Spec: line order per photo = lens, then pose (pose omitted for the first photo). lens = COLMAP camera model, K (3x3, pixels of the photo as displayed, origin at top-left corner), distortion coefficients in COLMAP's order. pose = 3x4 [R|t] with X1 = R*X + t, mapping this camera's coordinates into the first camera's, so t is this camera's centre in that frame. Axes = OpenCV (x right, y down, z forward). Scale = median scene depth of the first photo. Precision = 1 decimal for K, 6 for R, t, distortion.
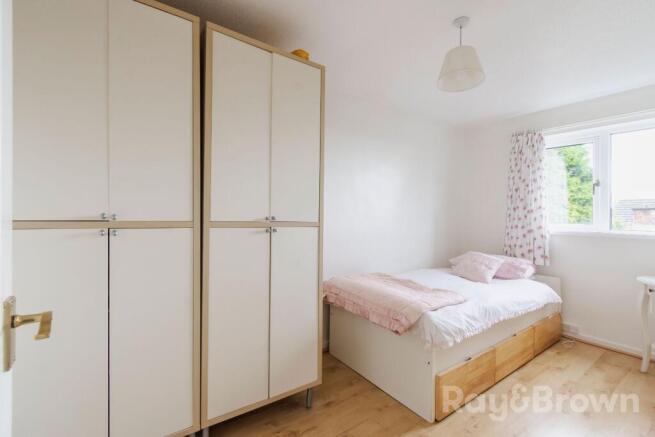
lens RADIAL K [[291.4, 0, 326.0], [0, 291.4, 220.8], [0, 0, 1]] dist [-0.000459, 0.000042]
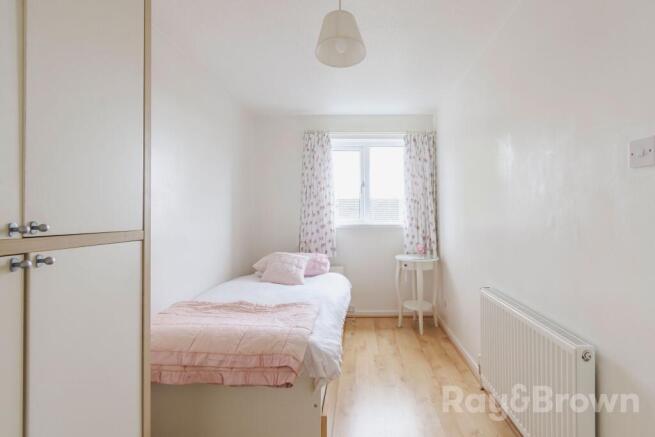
lens RADIAL K [[306.9, 0, 328.4], [0, 306.9, 210.3], [0, 0, 1]] dist [0.000535, -0.000028]
pose [[0.585879, -0.011400, 0.810319, -0.190257], [0.034720, 0.999336, -0.011044, -0.009035], [-0.809655, 0.034605, 0.585886, 0.337306]]
